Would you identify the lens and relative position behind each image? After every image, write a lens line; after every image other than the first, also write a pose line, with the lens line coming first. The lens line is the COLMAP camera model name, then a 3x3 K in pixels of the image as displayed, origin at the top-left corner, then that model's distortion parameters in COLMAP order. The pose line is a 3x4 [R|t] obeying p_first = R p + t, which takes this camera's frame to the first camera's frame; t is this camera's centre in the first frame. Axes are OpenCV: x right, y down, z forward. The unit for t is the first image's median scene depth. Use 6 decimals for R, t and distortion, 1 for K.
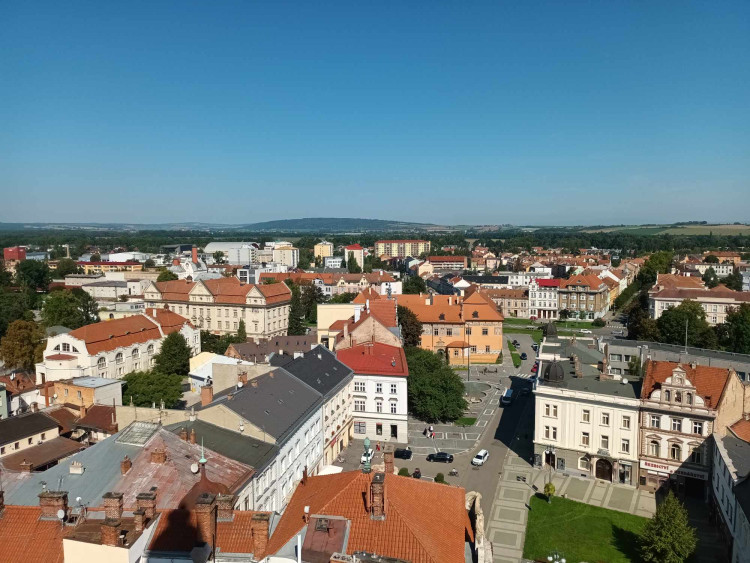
lens RADIAL K [[557.9, 0, 377.3], [0, 557.9, 282.8], [0, 0, 1]] dist [0.029865, -0.025357]
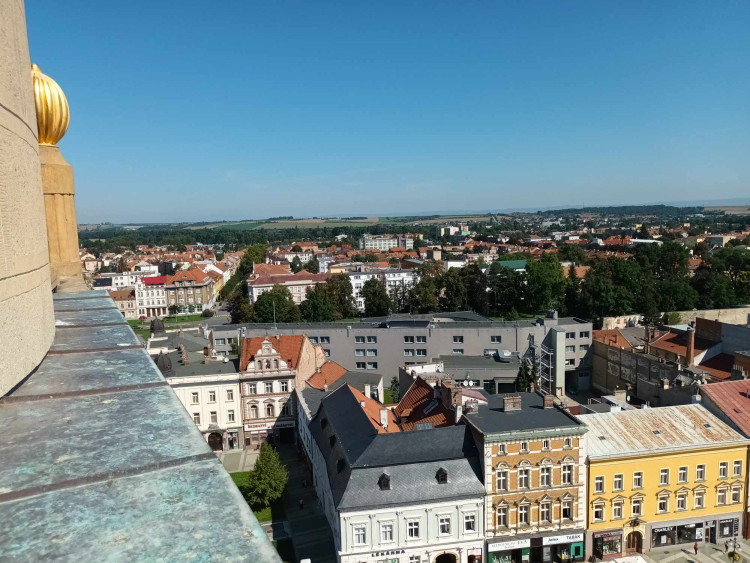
lens RADIAL K [[557.9, 0, 372.9], [0, 557.9, 287.5], [0, 0, 1]] dist [0.029865, -0.025357]
pose [[0.785546, -0.095224, 0.611433, -0.000096], [0.086851, 0.995275, 0.043421, 0.005162], [-0.612678, 0.018995, 0.790104, -0.049063]]
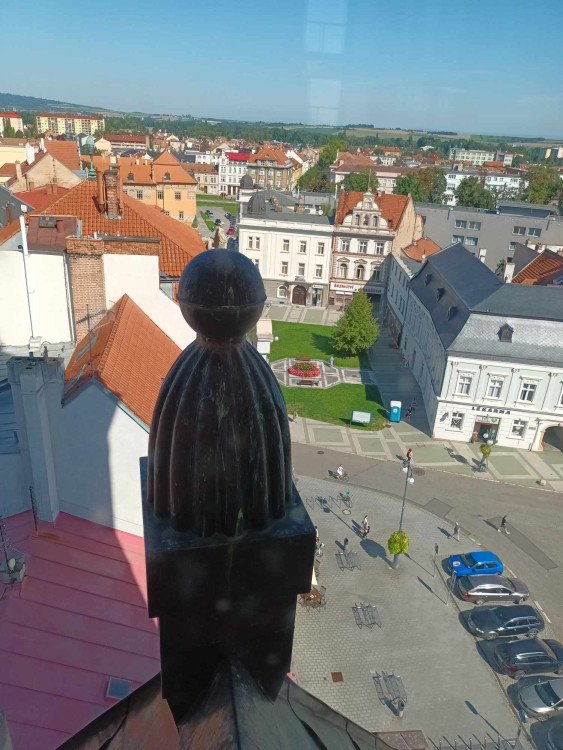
lens RADIAL K [[557.9, 0, 281.6], [0, 557.9, 371.1], [0, 0, 1]] dist [0.029865, -0.025357]
pose [[0.926447, -0.092568, 0.364865, -0.024866], [-0.027307, 0.950210, 0.310411, 0.092653], [-0.375433, -0.297543, 0.877792, 0.013606]]
